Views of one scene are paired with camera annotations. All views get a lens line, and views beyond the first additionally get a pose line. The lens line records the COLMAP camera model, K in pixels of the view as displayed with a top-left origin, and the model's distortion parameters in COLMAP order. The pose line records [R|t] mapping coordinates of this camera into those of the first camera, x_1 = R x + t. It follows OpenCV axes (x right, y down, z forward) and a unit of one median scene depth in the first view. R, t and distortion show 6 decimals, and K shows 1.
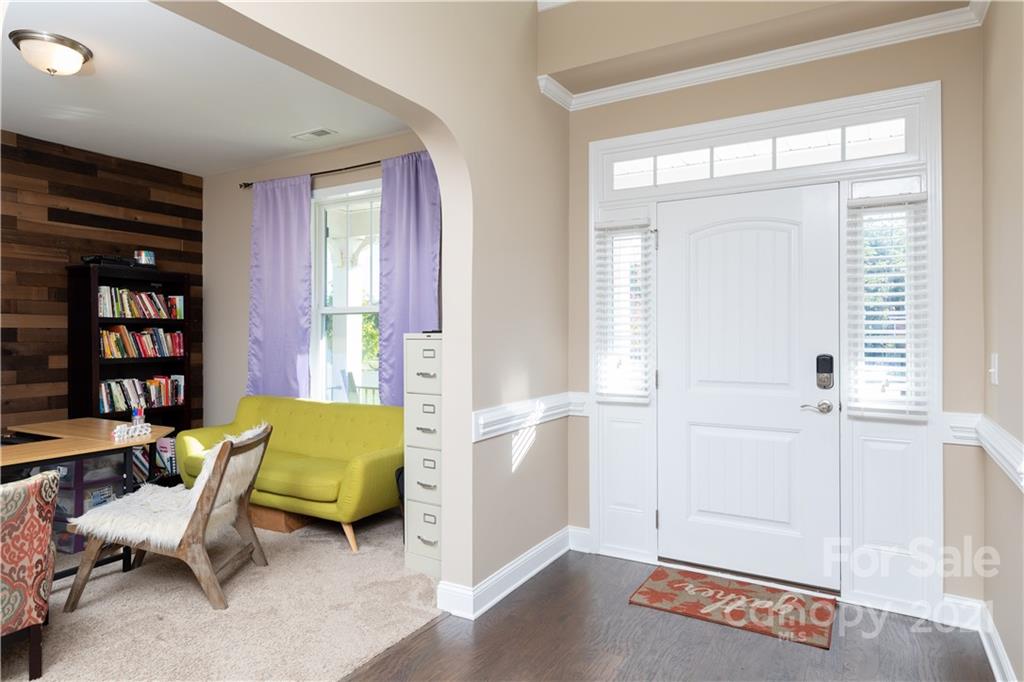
lens RADIAL K [[609.2, 0, 508.7], [0, 609.2, 336.2], [0, 0, 1]] dist [0.005976, 0.001910]
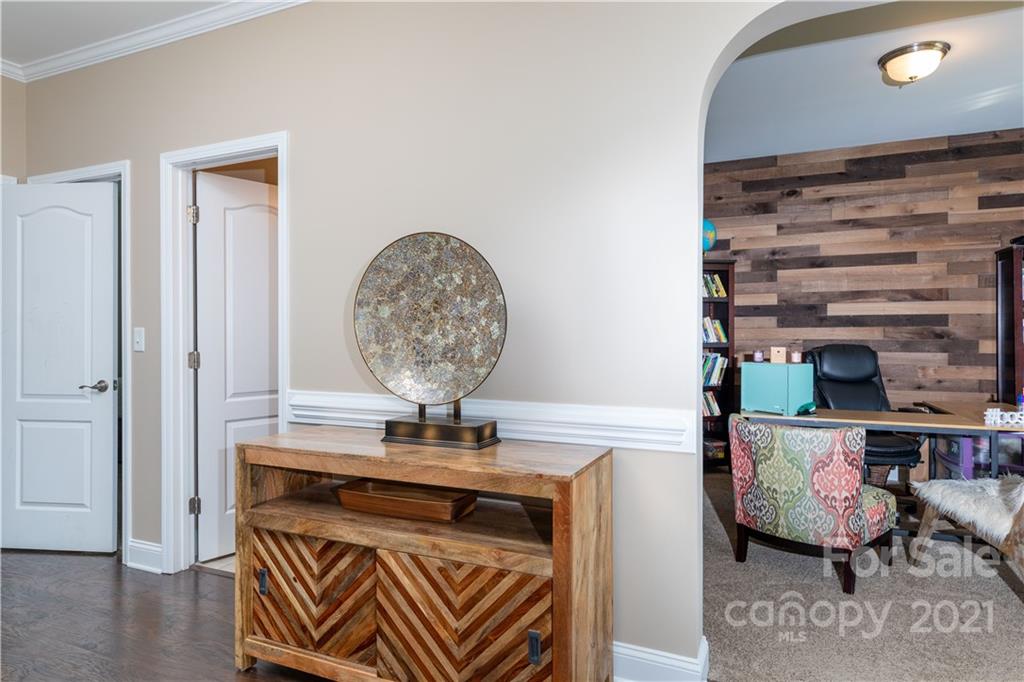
lens RADIAL K [[609.2, 0, 510.5], [0, 609.2, 334.6], [0, 0, 1]] dist [0.005976, 0.001910]
pose [[0.122037, 0.004672, -0.992515, 0.174816], [-0.000202, 0.999989, 0.004683, 0.017426], [0.992525, -0.000371, 0.122037, 0.089224]]
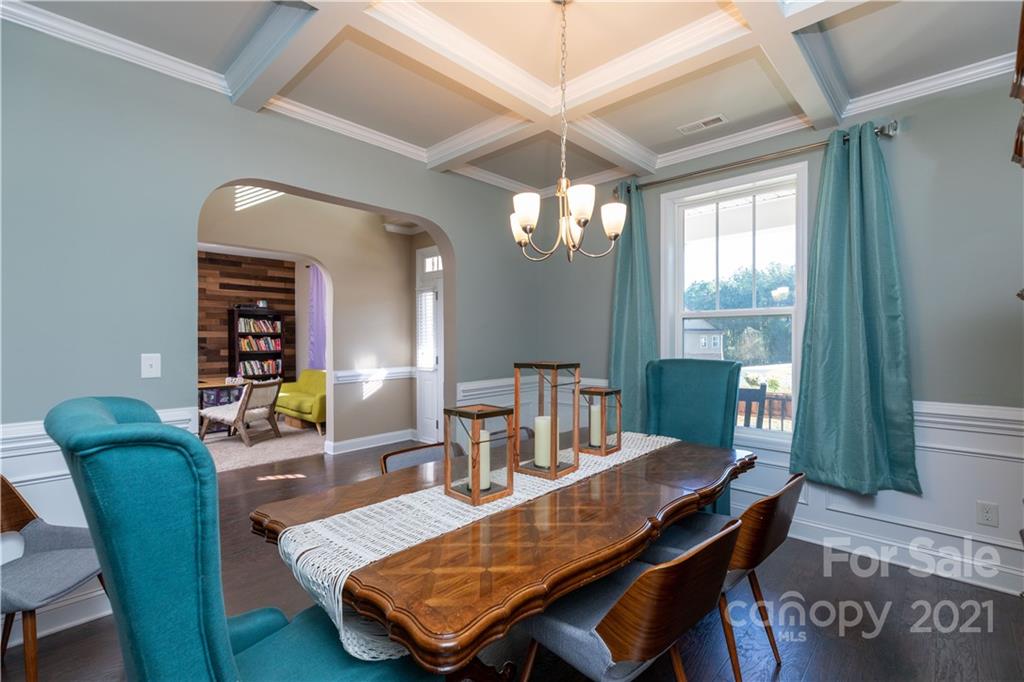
lens RADIAL K [[462.5, 0, 514.5], [0, 462.5, 344.6], [0, 0, 1]] dist [-0.002632, -0.000103]
pose [[0.976471, 0.000469, -0.215650, 0.650263], [0.001236, 0.999969, 0.007770, 0.001687], [0.215647, -0.007853, 0.976440, -0.406495]]
